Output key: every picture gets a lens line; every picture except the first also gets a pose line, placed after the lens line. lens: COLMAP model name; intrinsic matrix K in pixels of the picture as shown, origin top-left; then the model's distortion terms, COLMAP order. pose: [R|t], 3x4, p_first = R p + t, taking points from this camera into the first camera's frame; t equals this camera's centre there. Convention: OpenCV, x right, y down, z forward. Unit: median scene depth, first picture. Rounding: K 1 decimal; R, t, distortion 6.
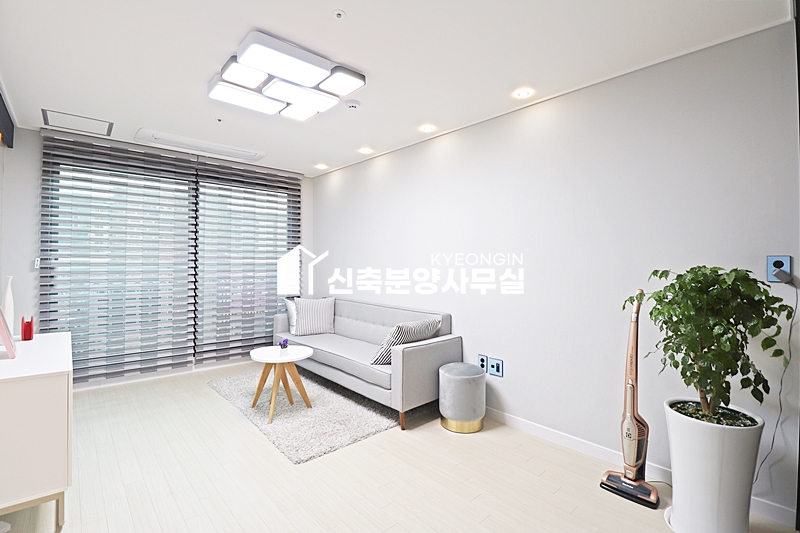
lens RADIAL K [[371.7, 0, 409.1], [0, 371.7, 258.9], [0, 0, 1]] dist [-0.005431, -0.010045]
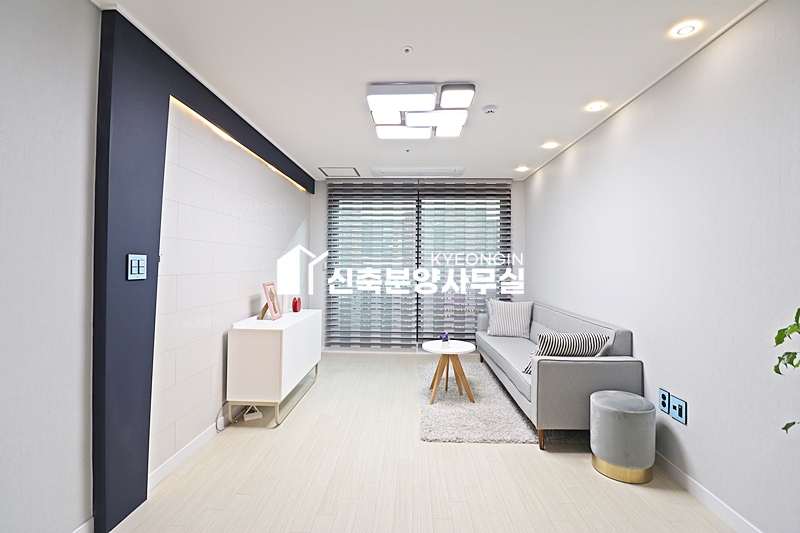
lens RADIAL K [[371.7, 0, 396.5], [0, 371.7, 260.6], [0, 0, 1]] dist [-0.005431, -0.010045]
pose [[0.710473, -0.007090, -0.703689, 0.311681], [0.003695, 0.999973, -0.006345, 0.001154], [0.703715, 0.001908, 0.710480, 0.084737]]
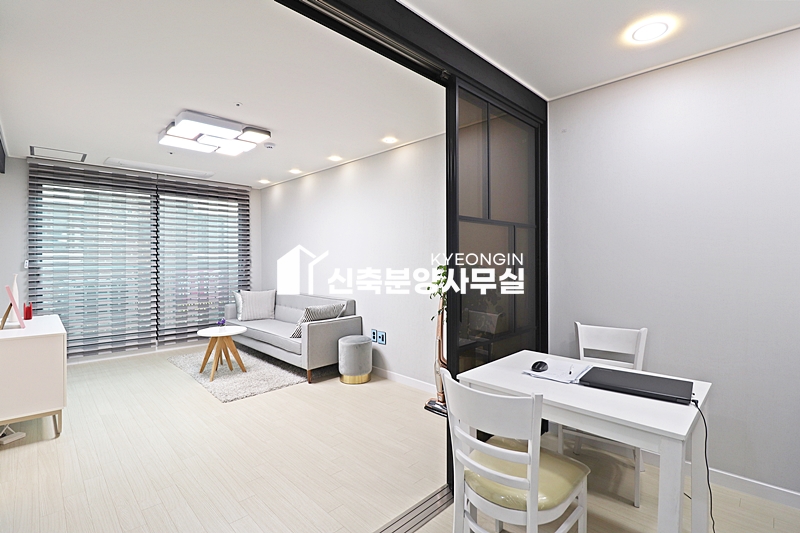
lens RADIAL K [[371.7, 0, 406.6], [0, 371.7, 258.9], [0, 0, 1]] dist [-0.005431, -0.010045]
pose [[0.998842, -0.008982, 0.047271, 0.233602], [0.008552, 0.999920, 0.009295, -0.007513], [-0.047351, -0.008880, 0.998839, -0.318466]]
